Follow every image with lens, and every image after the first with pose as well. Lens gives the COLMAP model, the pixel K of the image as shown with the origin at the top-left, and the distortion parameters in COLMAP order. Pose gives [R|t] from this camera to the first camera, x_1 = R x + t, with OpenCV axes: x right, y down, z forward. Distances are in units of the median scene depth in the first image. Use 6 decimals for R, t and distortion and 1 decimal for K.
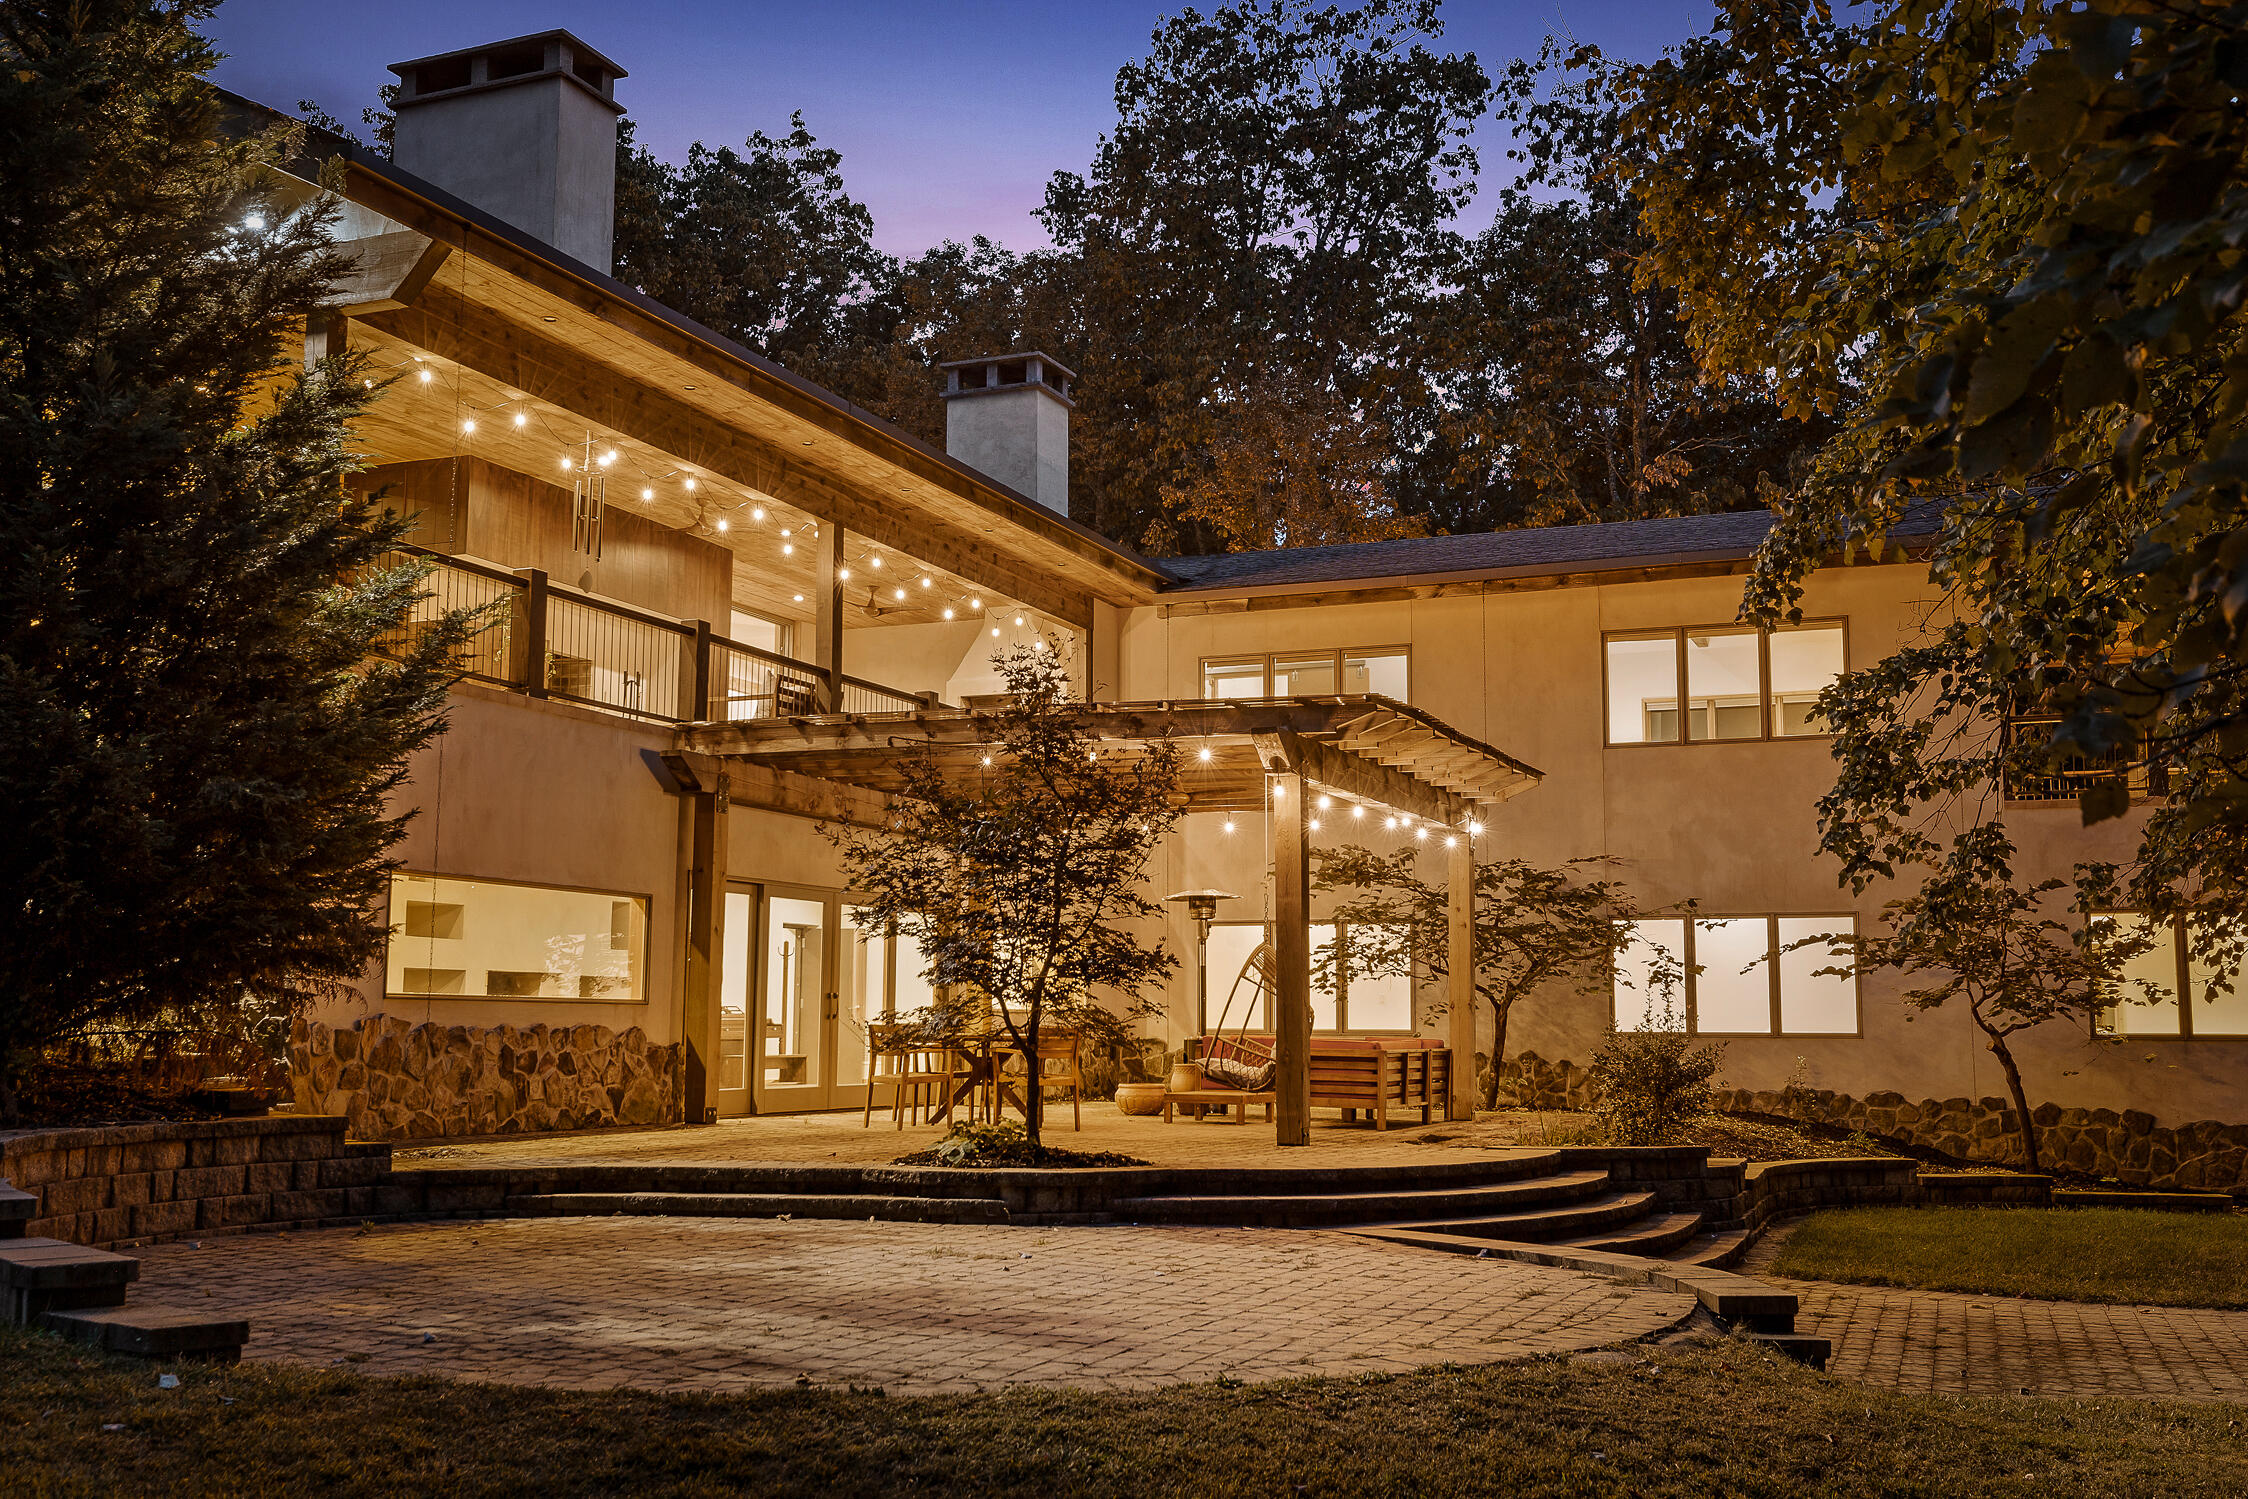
lens RADIAL K [[2238.6, 0, 1124.0], [0, 2238.6, 749.5], [0, 0, 1]] dist [-0.009703, 0.001164]
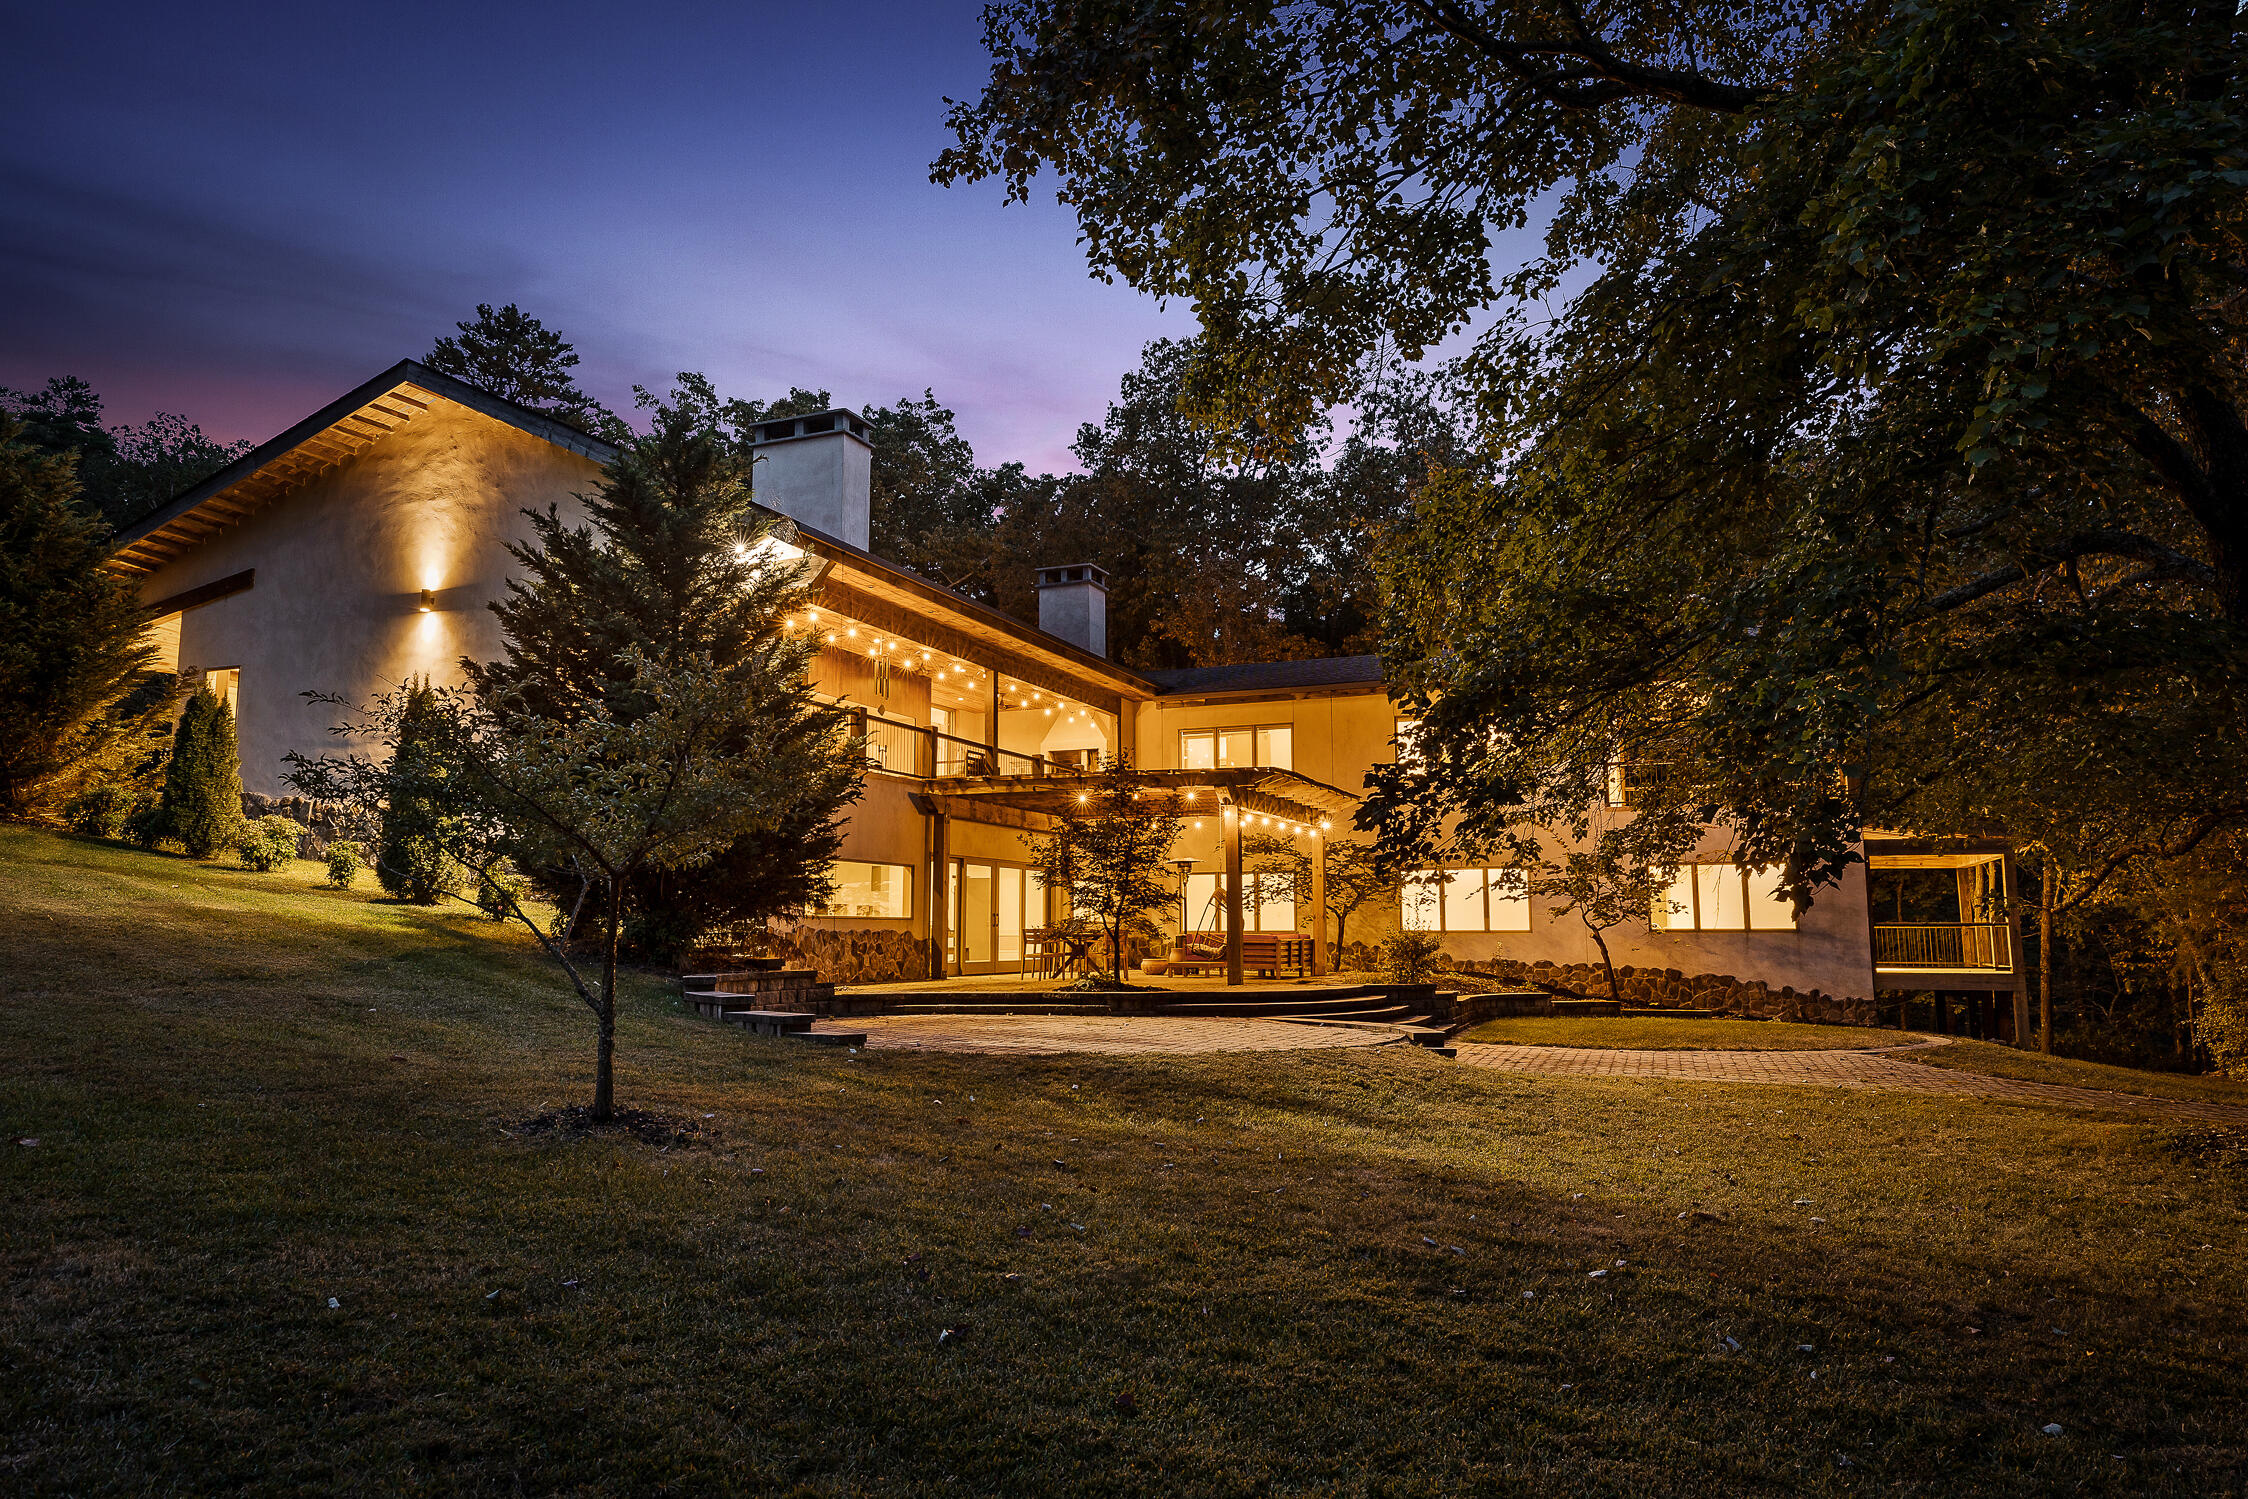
lens RADIAL K [[1508.1, 0, 1124.0], [0, 1508.1, 749.5], [0, 0, 1]] dist [-0.002610, 0.000086]
pose [[0.999908, -0.007485, 0.011345, -0.032851], [0.007469, 0.999971, 0.001468, -0.034533], [-0.011355, -0.001384, 0.999935, -0.310967]]
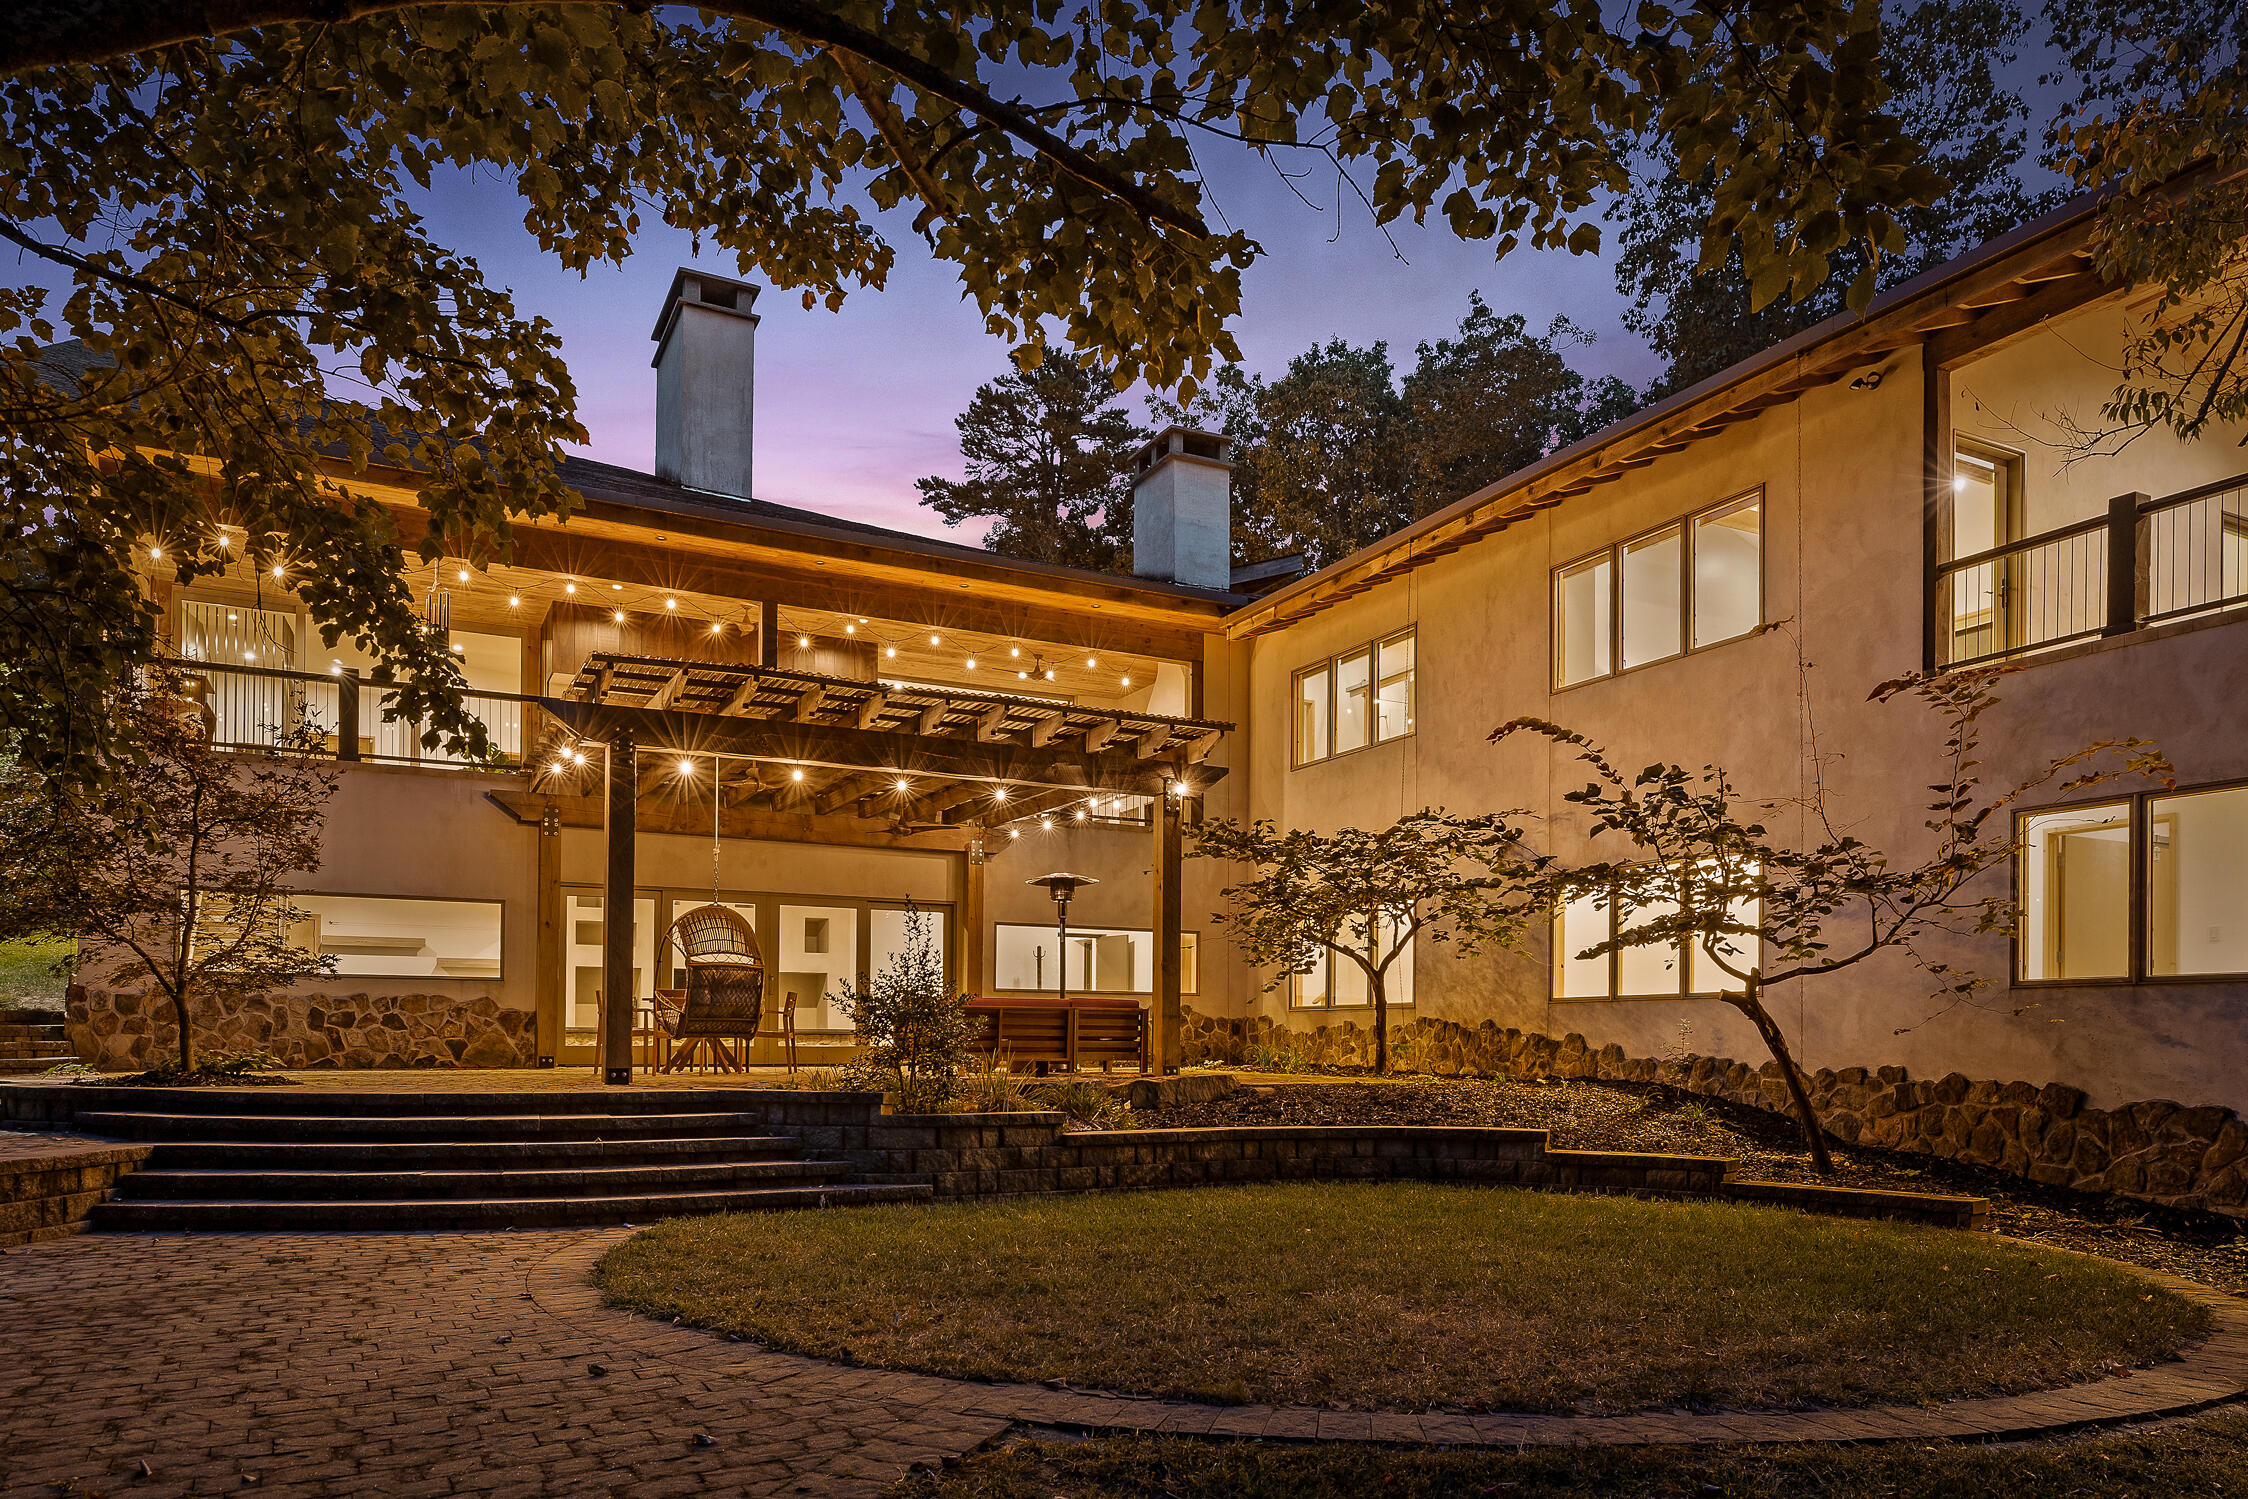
lens RADIAL K [[1547.2, 0, 1124.4], [0, 1547.2, 972.1], [0, 0, 1]] dist [0.011823, 0.003988]
pose [[0.757234, -0.034179, -0.652249, 0.594395], [0.080752, 0.995867, 0.041565, 0.087264], [0.648133, -0.084145, 0.756864, 0.465446]]
